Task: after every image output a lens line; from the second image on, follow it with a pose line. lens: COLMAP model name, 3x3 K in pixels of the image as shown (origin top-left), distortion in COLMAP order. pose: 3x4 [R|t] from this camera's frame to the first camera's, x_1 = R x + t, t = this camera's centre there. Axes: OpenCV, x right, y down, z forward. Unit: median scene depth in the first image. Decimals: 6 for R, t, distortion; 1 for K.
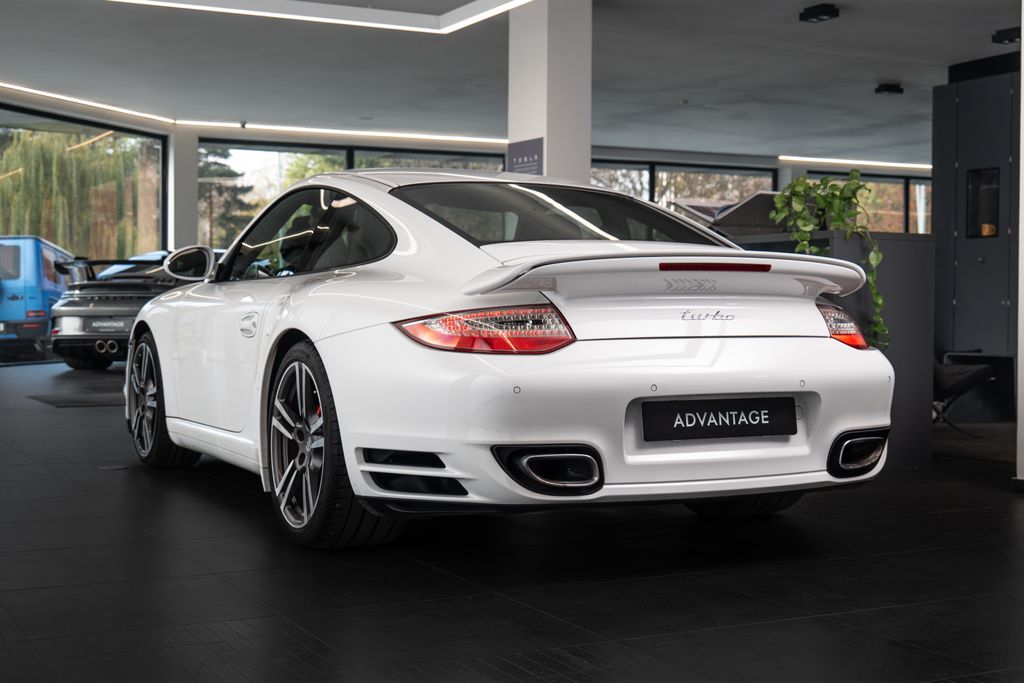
lens RADIAL K [[1449.0, 0, 514.6], [0, 1449.0, 343.7], [0, 0, 1]] dist [0.028757, 0.000000]
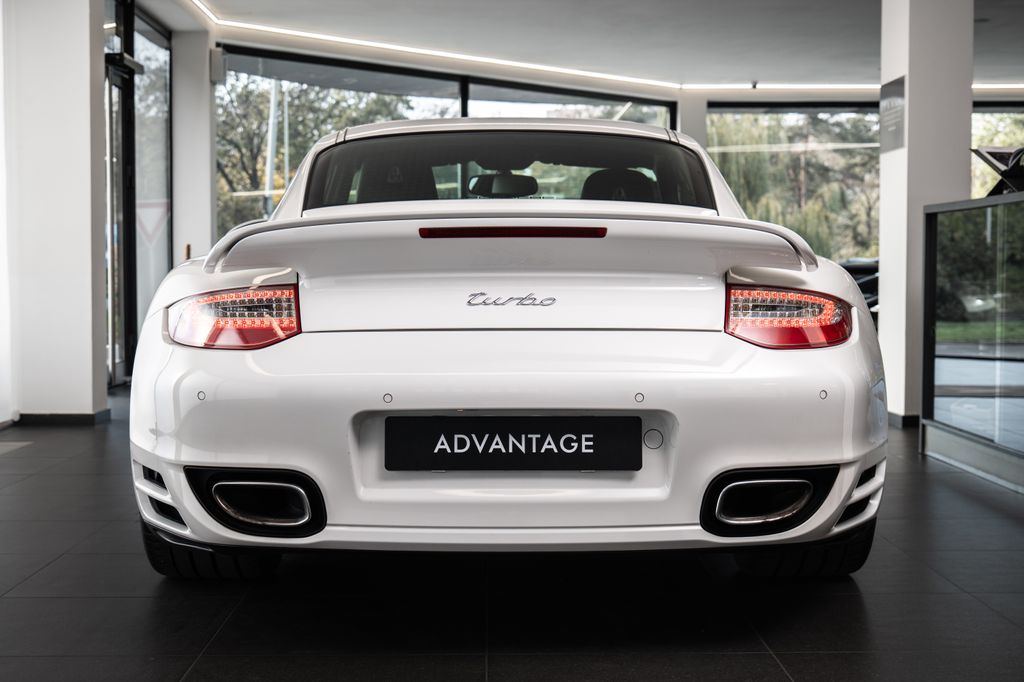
lens RADIAL K [[1554.7, 0, 512.3], [0, 1554.7, 341.2], [0, 0, 1]] dist [0.007363, 0.000000]
pose [[0.898641, 0.013293, -0.438484, 0.475252], [-0.009206, 0.999892, 0.011447, -0.007686], [0.438589, -0.006250, 0.898666, 0.306168]]
